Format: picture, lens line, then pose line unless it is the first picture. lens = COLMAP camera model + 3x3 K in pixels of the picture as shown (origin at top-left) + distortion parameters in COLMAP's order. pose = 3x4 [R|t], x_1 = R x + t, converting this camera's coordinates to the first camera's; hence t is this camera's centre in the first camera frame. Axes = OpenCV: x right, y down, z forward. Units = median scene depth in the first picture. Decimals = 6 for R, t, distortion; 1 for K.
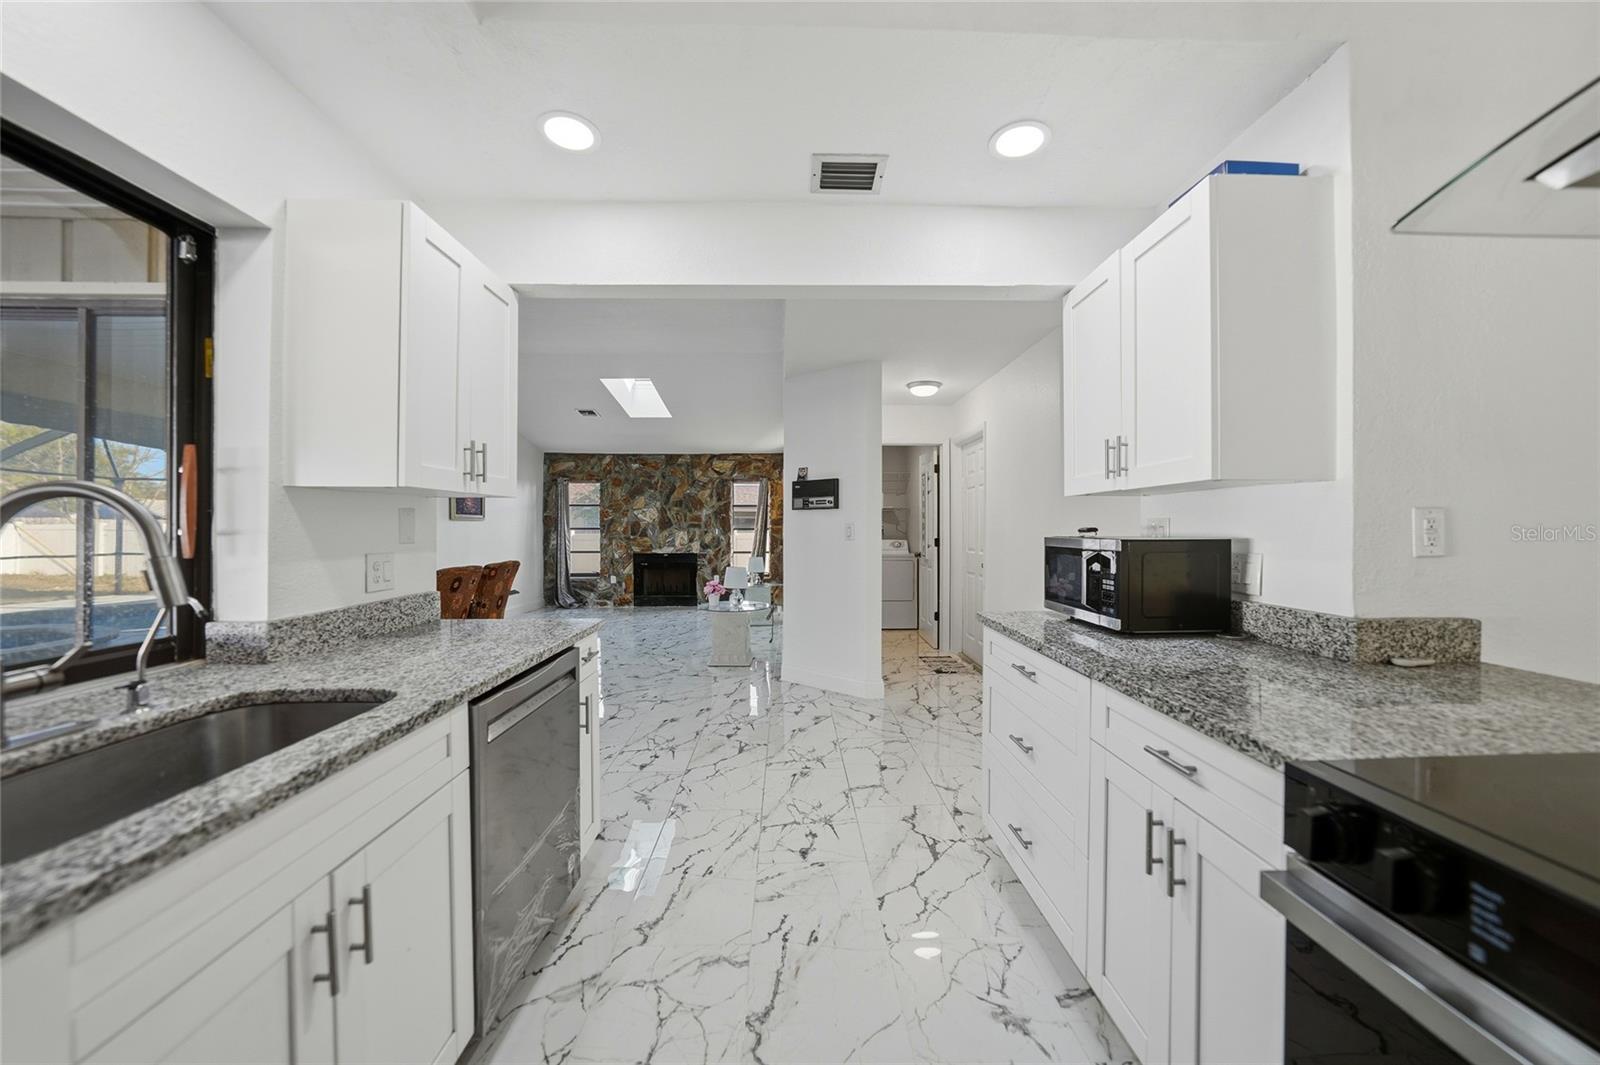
lens RADIAL K [[561.0, 0, 799.8], [0, 561.0, 532.0], [0, 0, 1]] dist [-0.021018, 0.002527]
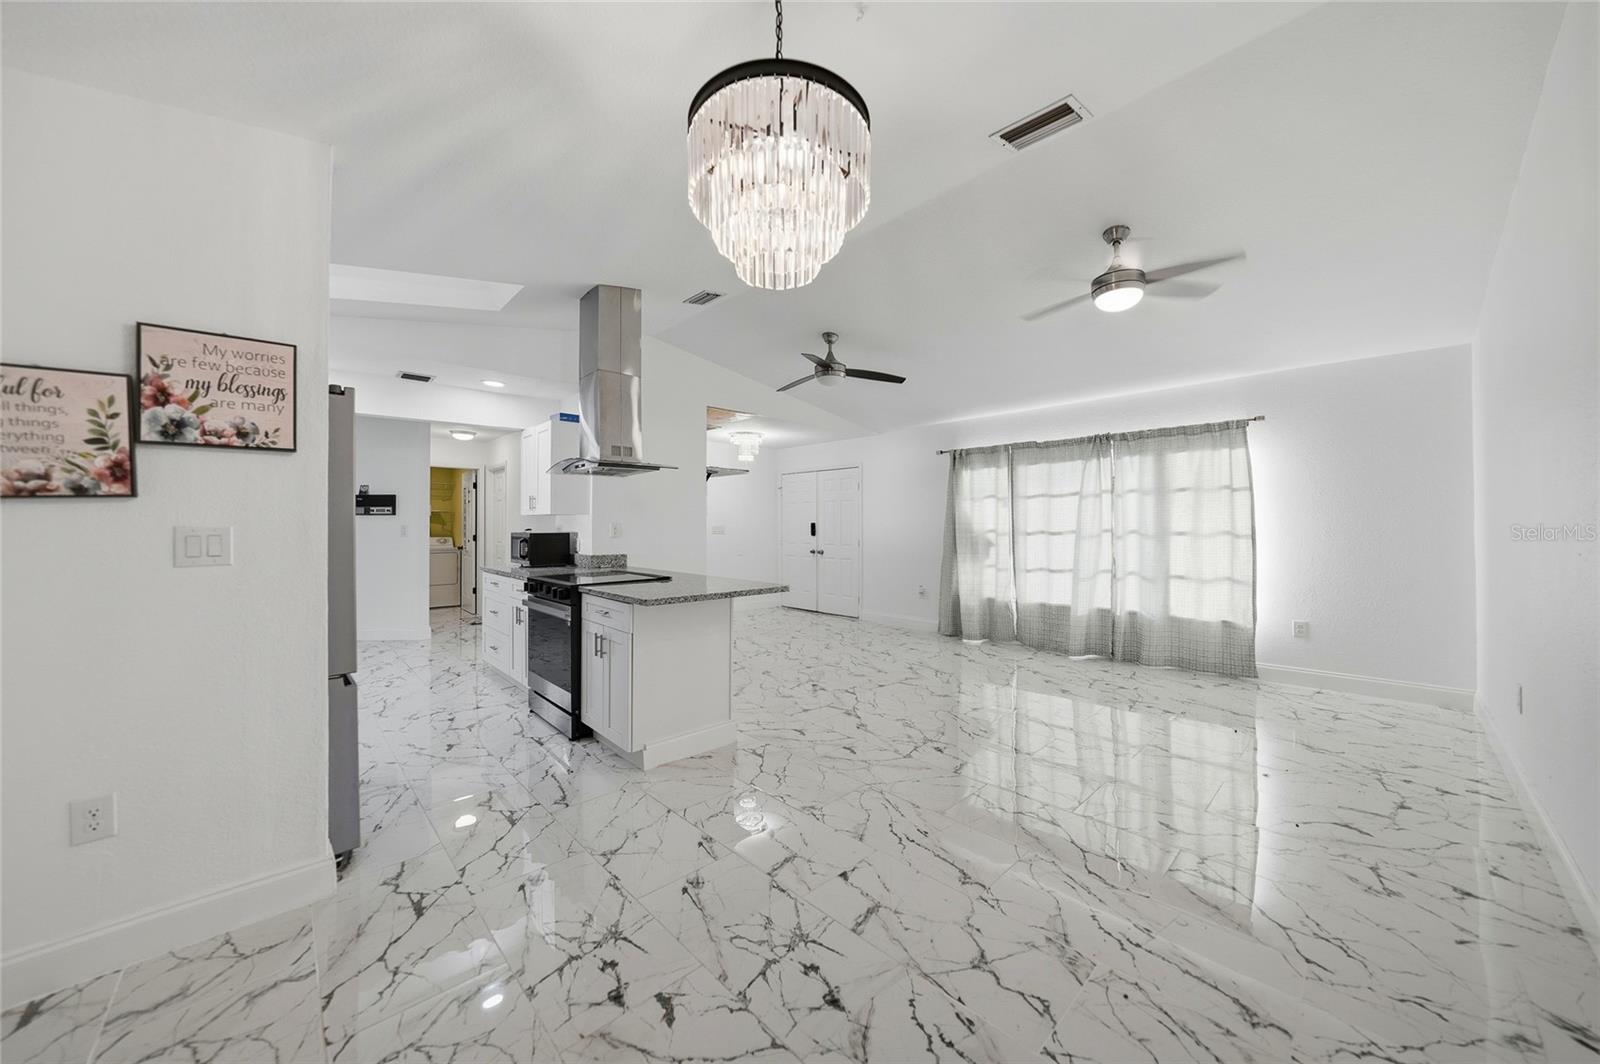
lens RADIAL K [[561.0, 0, 801.6], [0, 561.0, 519.3], [0, 0, 1]] dist [-0.021018, 0.002527]
pose [[0.738475, 0.009120, 0.674220, -0.061095], [0.003793, 0.999837, -0.017680, -0.000479], [-0.674271, 0.015613, 0.738319, -0.383547]]
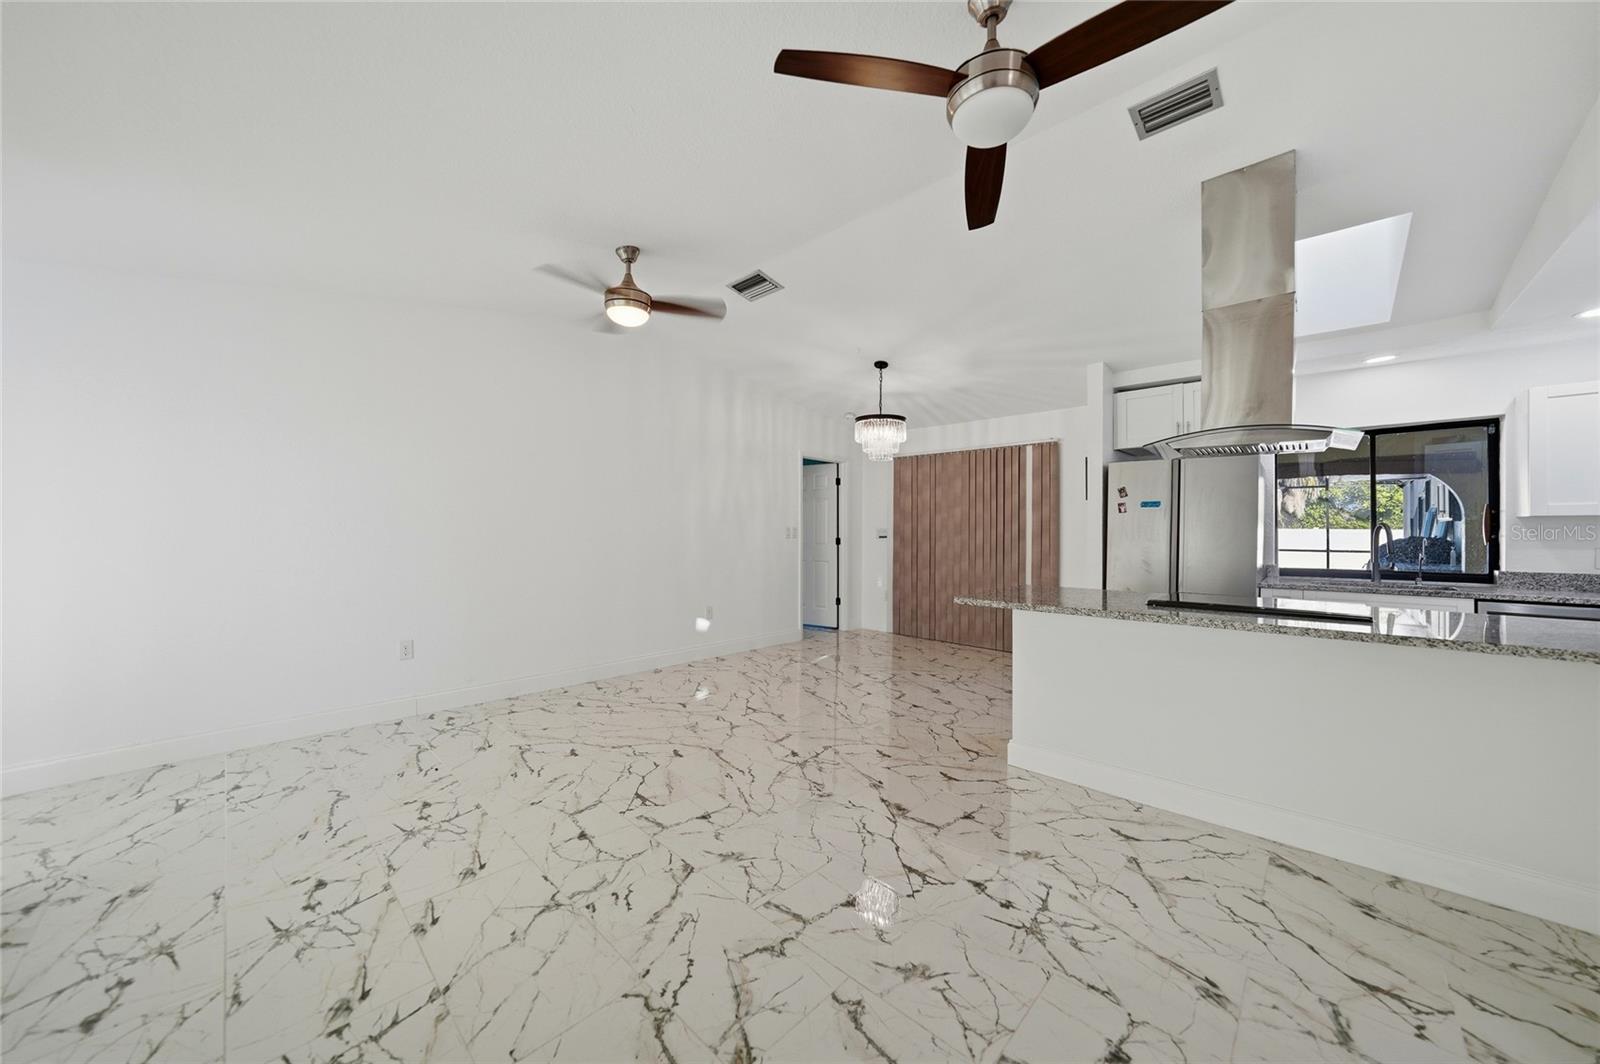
lens RADIAL K [[561.0, 0, 791.2], [0, 561.0, 530.9], [0, 0, 1]] dist [-0.021018, 0.002527]
pose [[-0.715861, 0.000746, -0.698243, 0.504074], [-0.004769, 0.999971, 0.005958, -0.003256], [0.698227, 0.007595, -0.715836, 0.082544]]
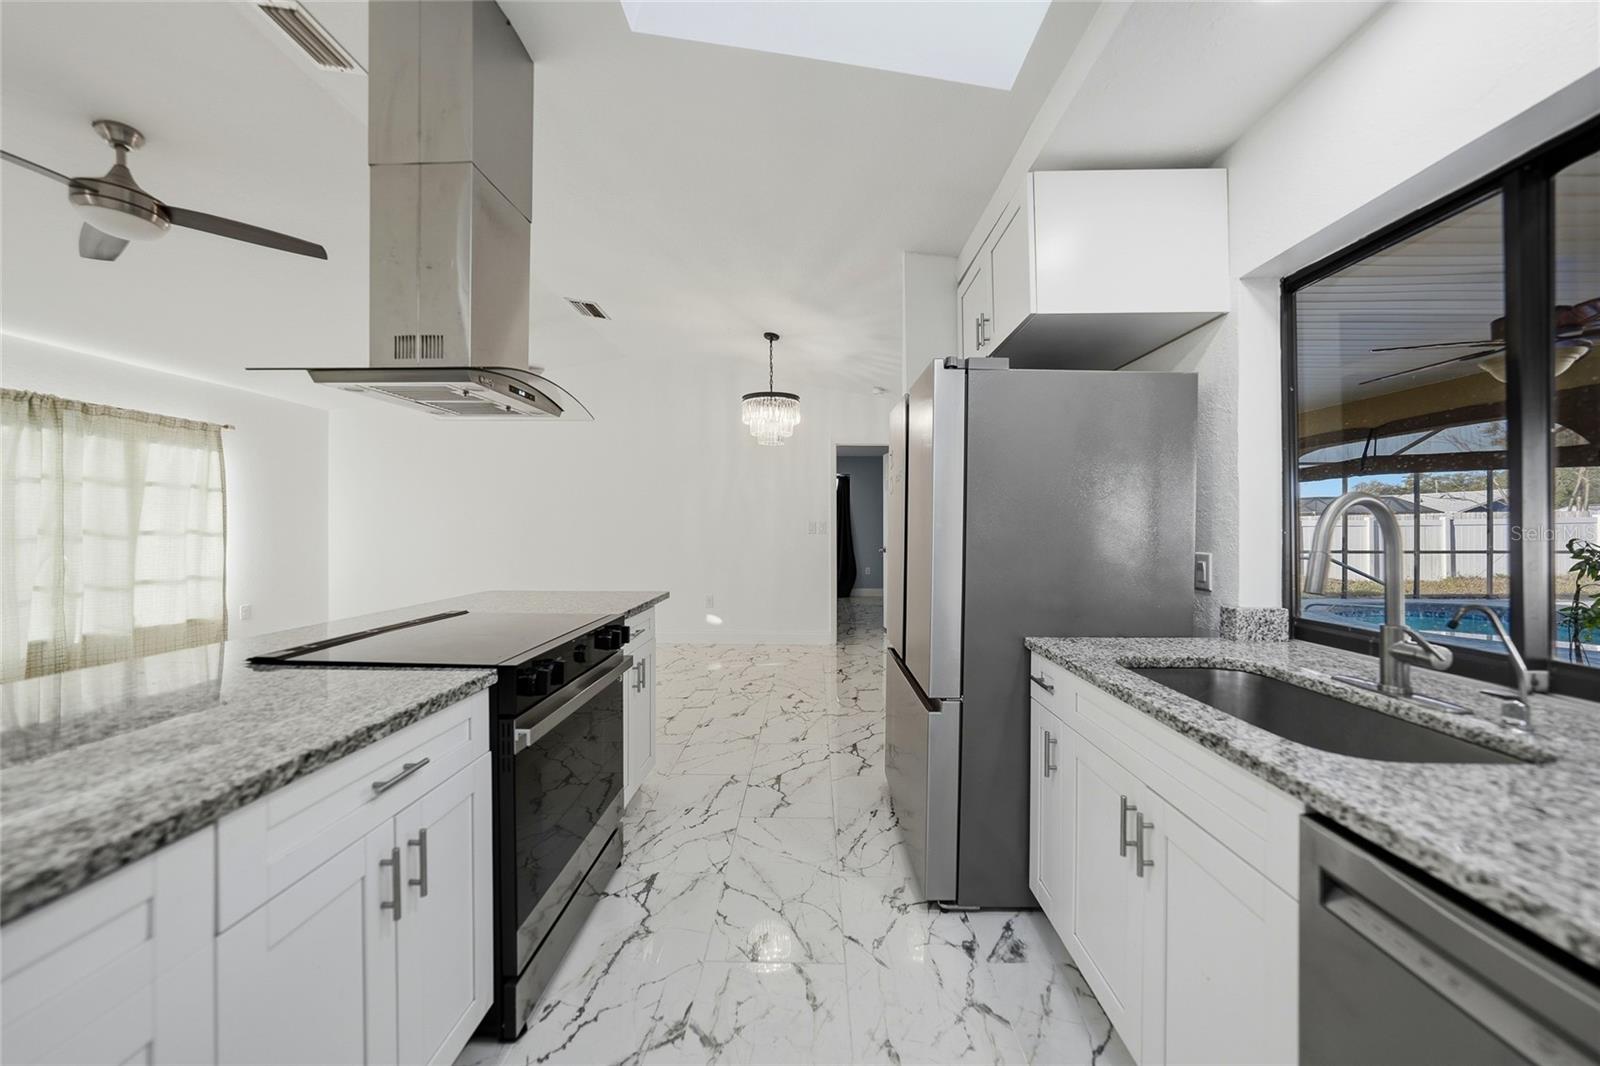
lens RADIAL K [[561.0, 0, 785.0], [0, 561.0, 524.3], [0, 0, 1]] dist [-0.021018, 0.002527]
pose [[-0.997441, 0.001839, 0.071468, -0.007137], [0.001994, 0.999996, 0.002096, -0.002303], [-0.071463, 0.002233, -0.997441, 0.237664]]
